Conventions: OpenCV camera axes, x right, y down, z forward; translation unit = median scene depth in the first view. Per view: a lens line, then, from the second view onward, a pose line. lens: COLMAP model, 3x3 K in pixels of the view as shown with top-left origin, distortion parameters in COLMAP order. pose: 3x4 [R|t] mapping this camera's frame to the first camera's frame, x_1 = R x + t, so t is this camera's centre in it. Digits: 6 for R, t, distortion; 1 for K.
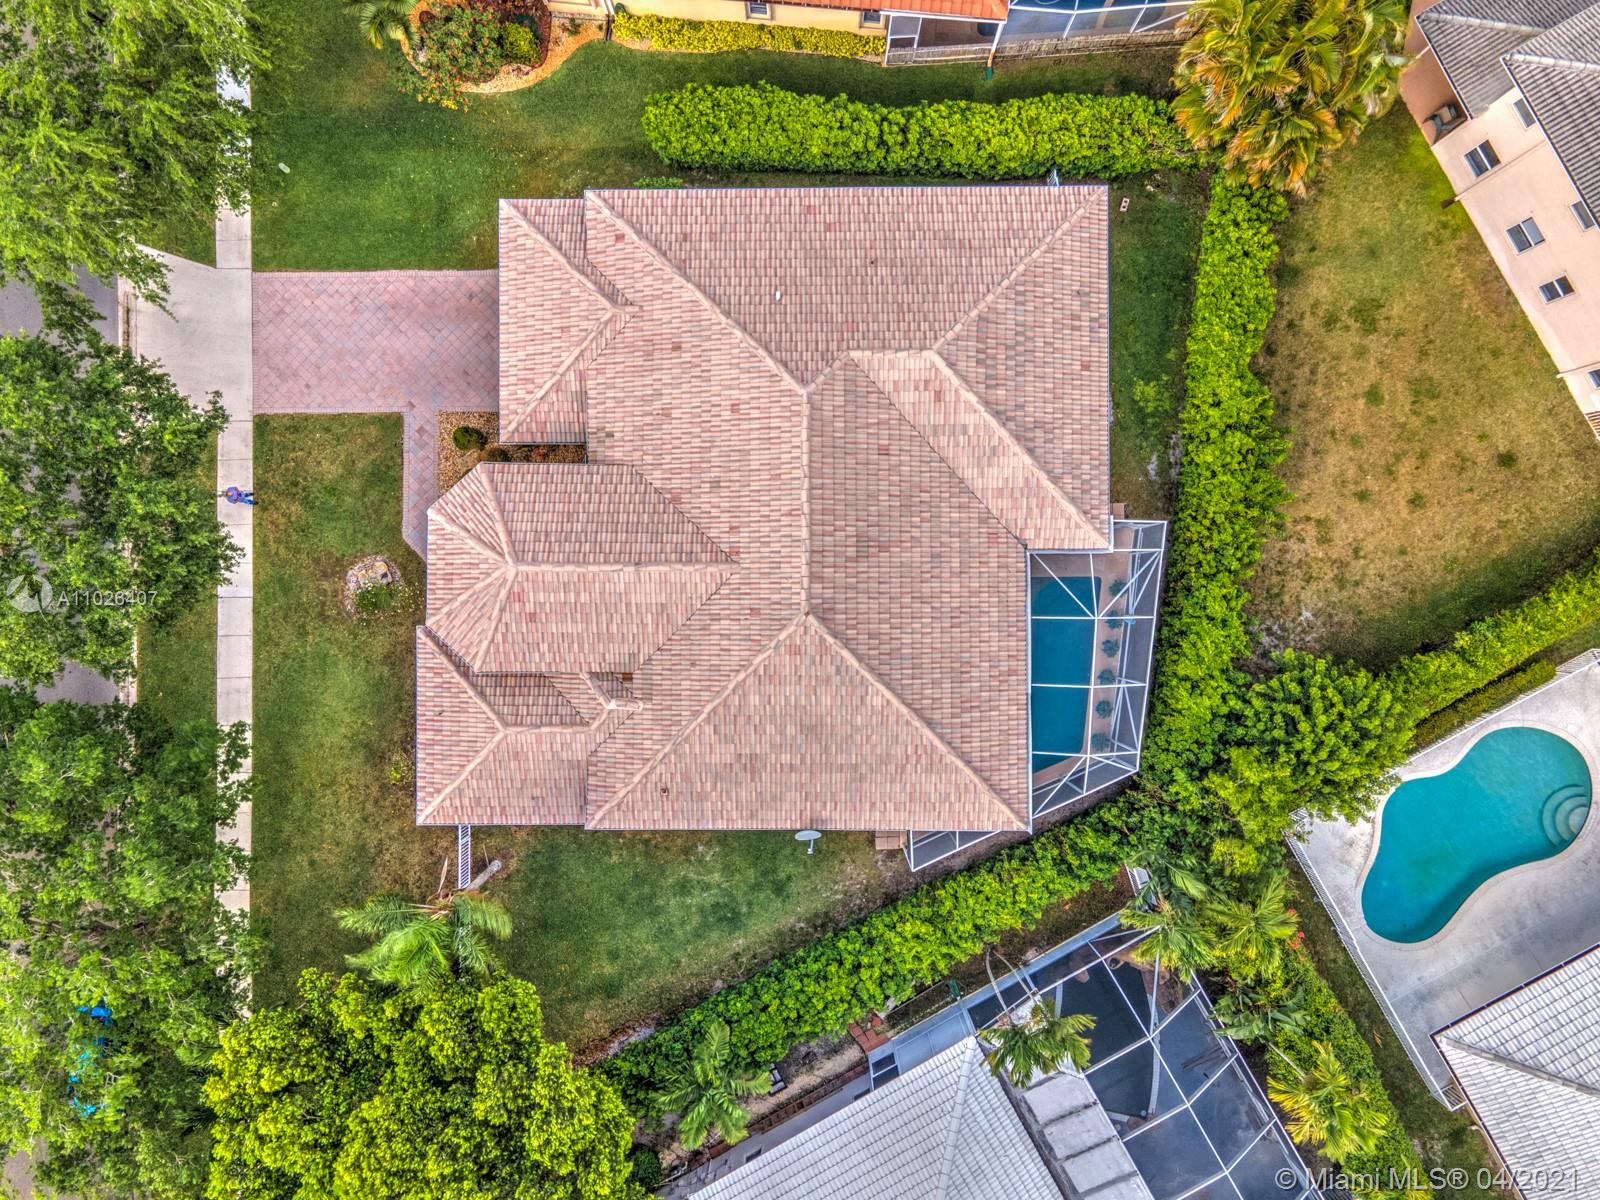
lens RADIAL K [[1183.0, 0, 797.2], [0, 1183.0, 579.5], [0, 0, 1]] dist [0.043369, 0.004745]
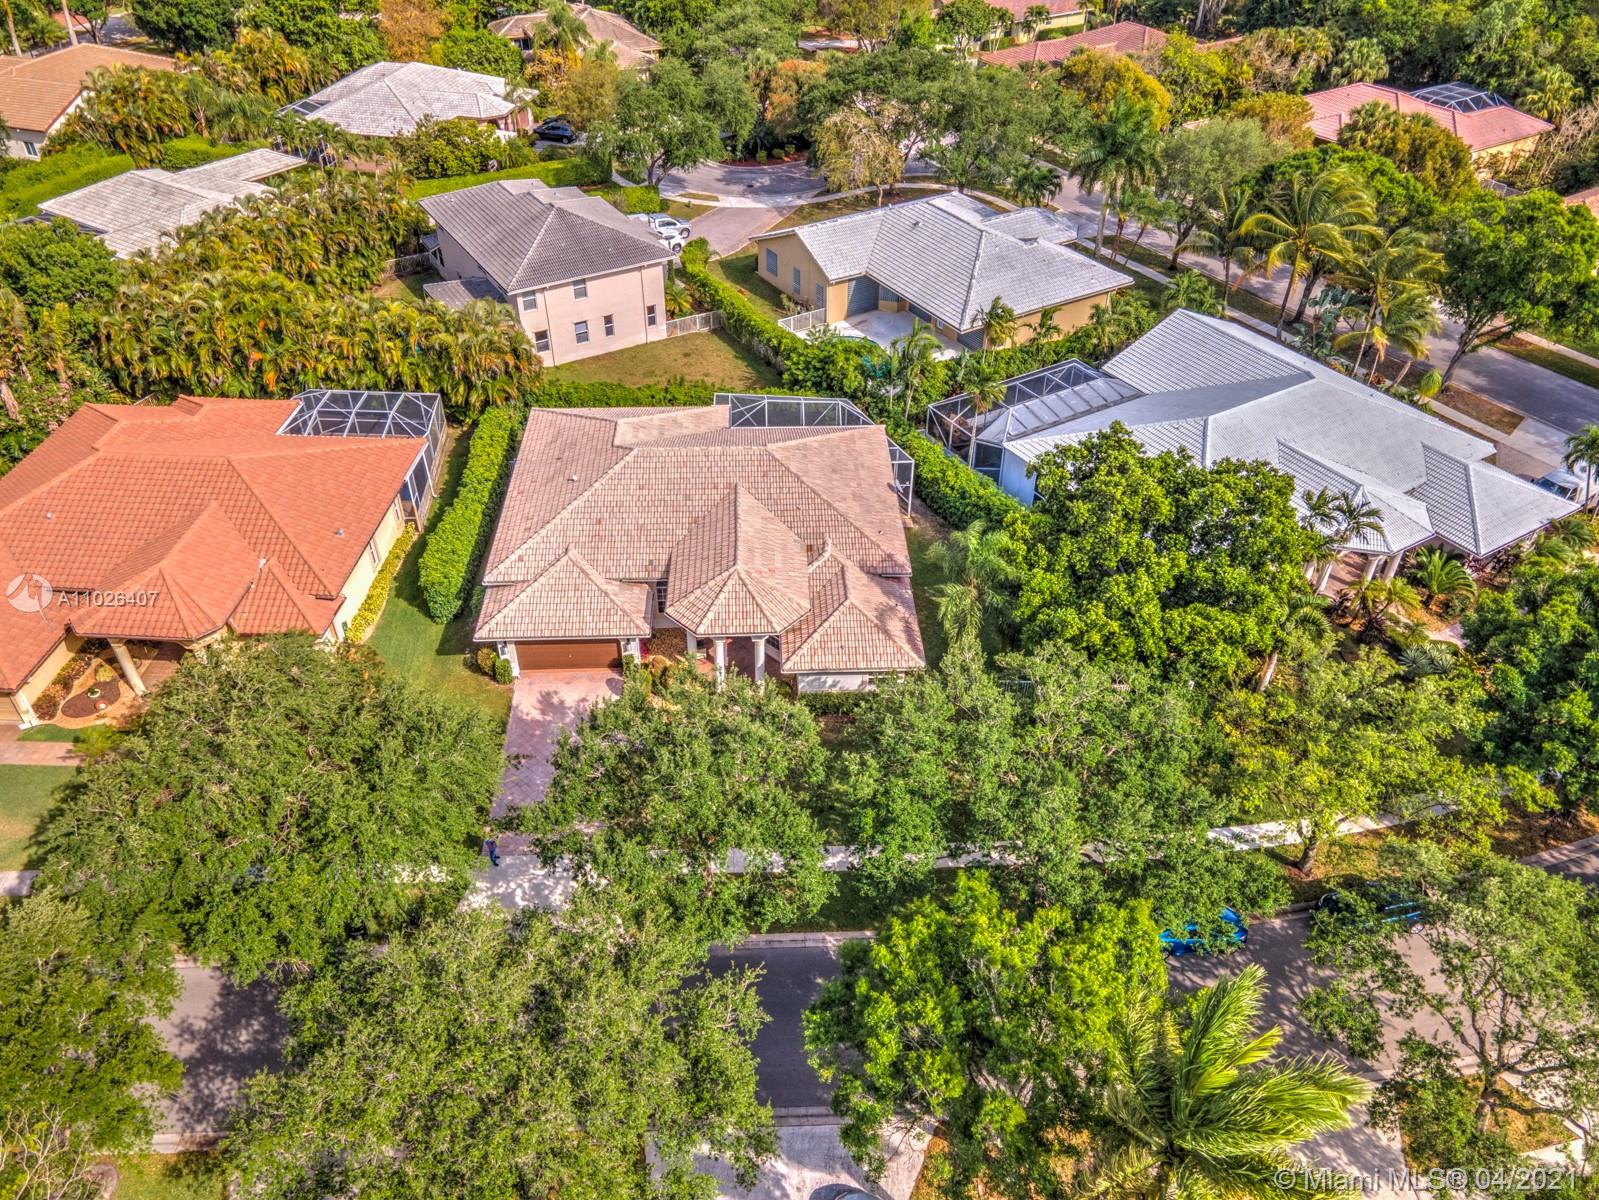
lens RADIAL K [[1150.1, 0, 795.6], [0, 1150.1, 588.1], [0, 0, 1]] dist [0.051589, -0.001572]
pose [[-0.035190, -0.609400, 0.792081, -1.313805], [0.999227, -0.007562, 0.038575, 0.005607], [-0.017518, 0.792827, 0.609196, 0.124961]]
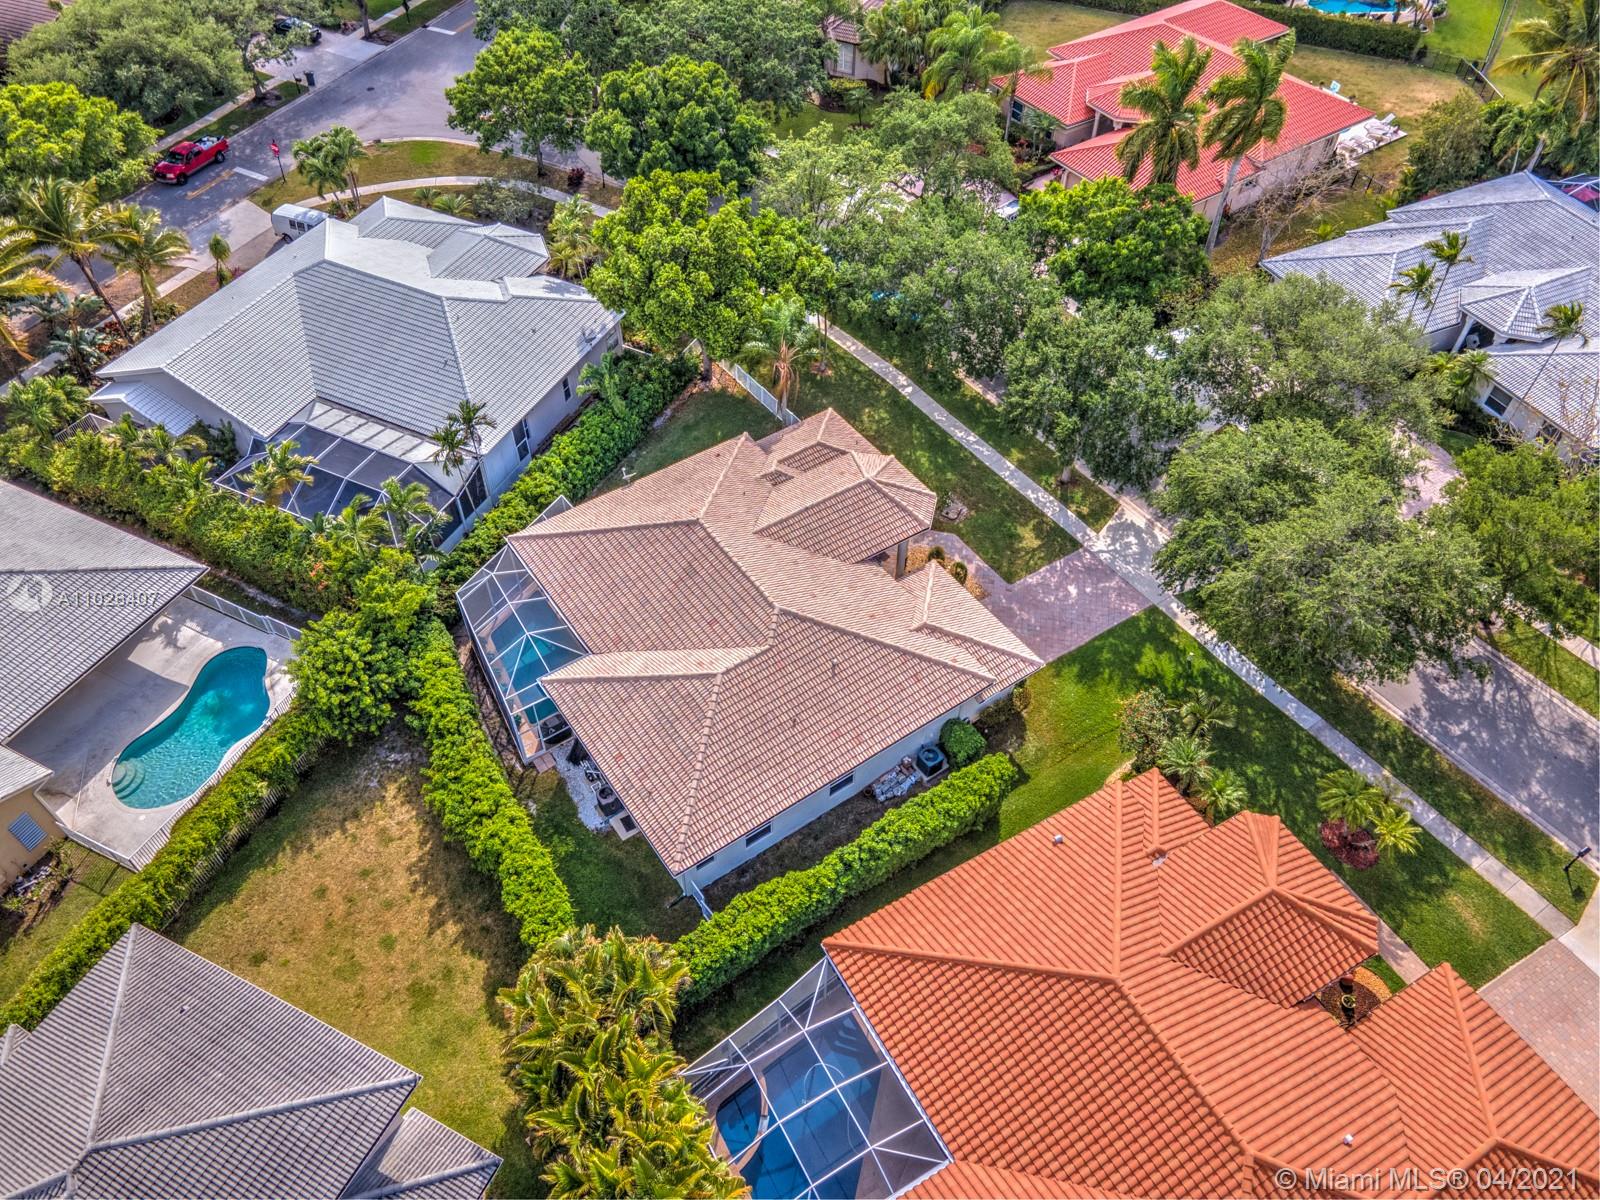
lens RADIAL K [[1140.3, 0, 794.7], [0, 1140.3, 592.1], [0, 0, 1]] dist [0.047394, 0.010315]
pose [[-0.821835, 0.432194, -0.371208, 0.459756], [-0.569577, -0.608395, 0.552664, -0.851646], [0.013017, 0.665630, 0.746168, -0.059778]]
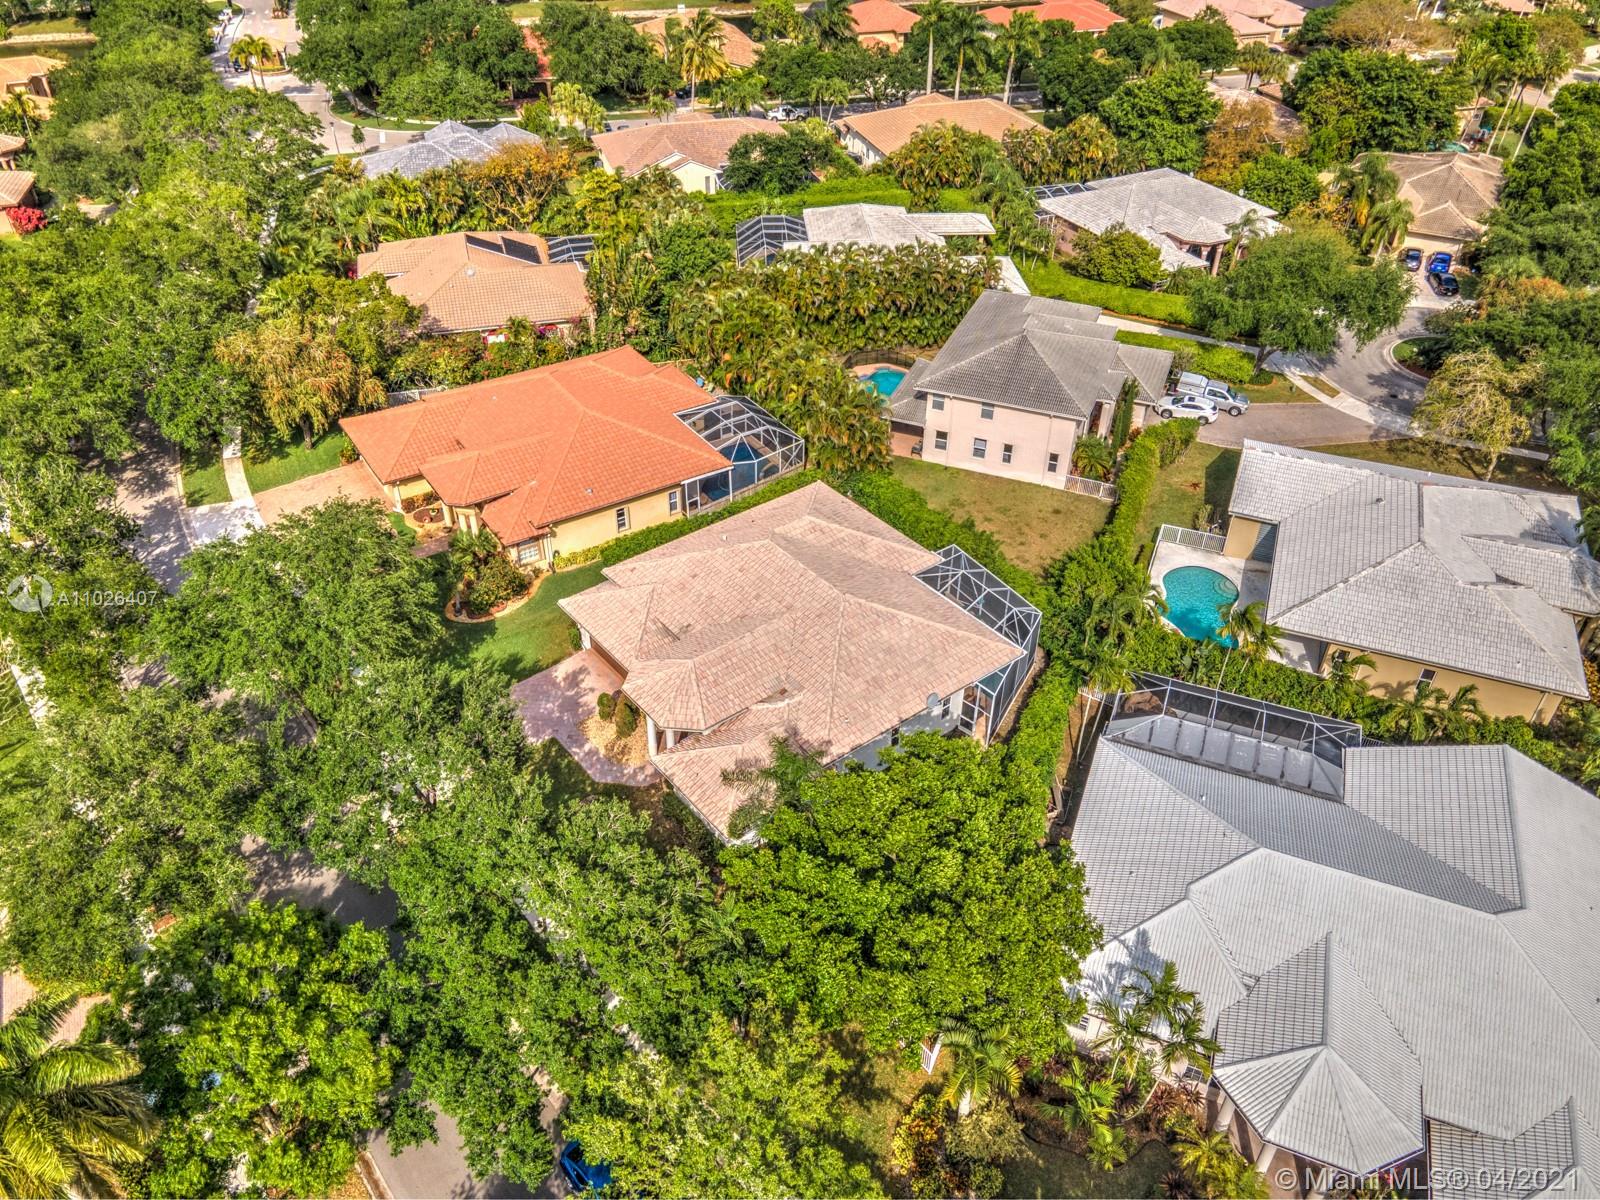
lens RADIAL K [[1150.8, 0, 796.1], [0, 1150.8, 588.1], [0, 0, 1]] dist [0.051589, -0.001572]
pose [[0.783137, -0.356786, 0.509313, -0.846145], [0.621382, 0.480730, -0.618695, 0.959363], [-0.024100, 0.801001, 0.598178, -0.047571]]
